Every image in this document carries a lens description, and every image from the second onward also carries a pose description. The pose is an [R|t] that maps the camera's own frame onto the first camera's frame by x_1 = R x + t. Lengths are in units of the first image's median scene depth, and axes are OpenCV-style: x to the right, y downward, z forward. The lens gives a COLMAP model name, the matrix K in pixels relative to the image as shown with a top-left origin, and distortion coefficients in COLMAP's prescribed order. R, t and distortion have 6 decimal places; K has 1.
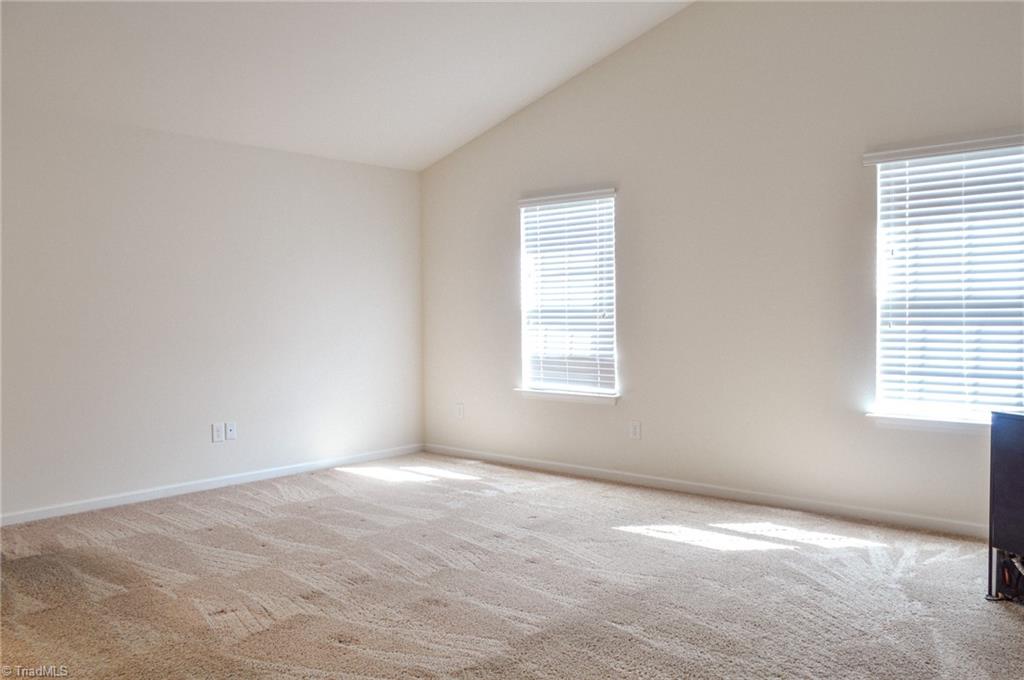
lens RADIAL K [[809.0, 0, 521.2], [0, 809.0, 337.2], [0, 0, 1]] dist [-0.006293, 0.012526]
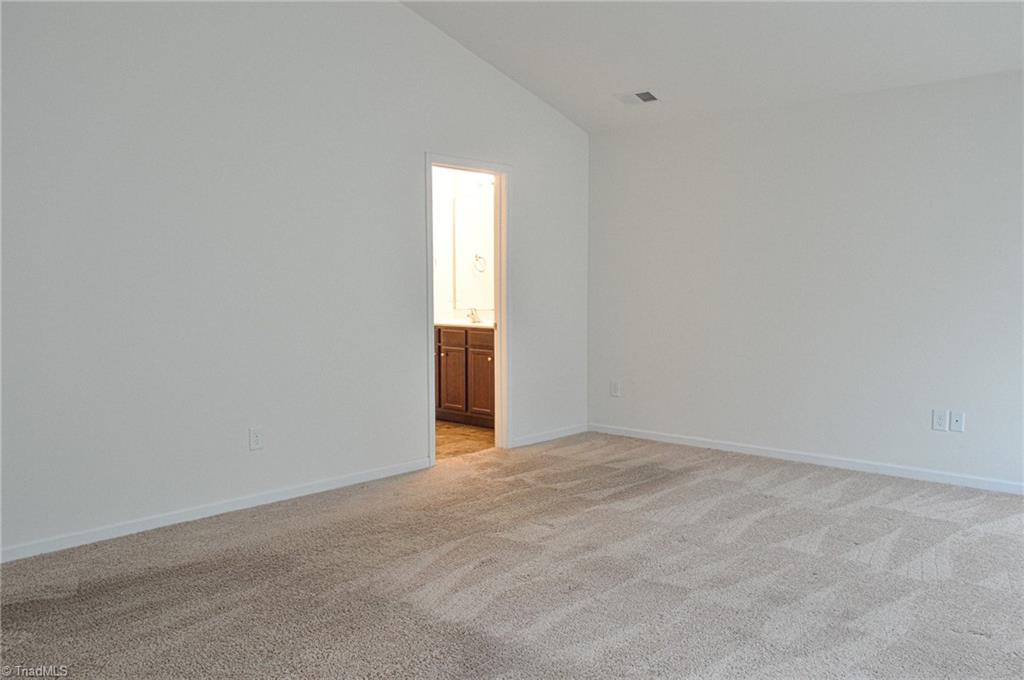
lens RADIAL K [[809.0, 0, 511.2], [0, 809.0, 340.3], [0, 0, 1]] dist [-0.006293, 0.012526]
pose [[0.013686, 0.085220, -0.996268, 0.673110], [-0.032719, 0.995866, 0.084736, -0.035962], [0.999371, 0.031437, 0.016418, 0.738346]]
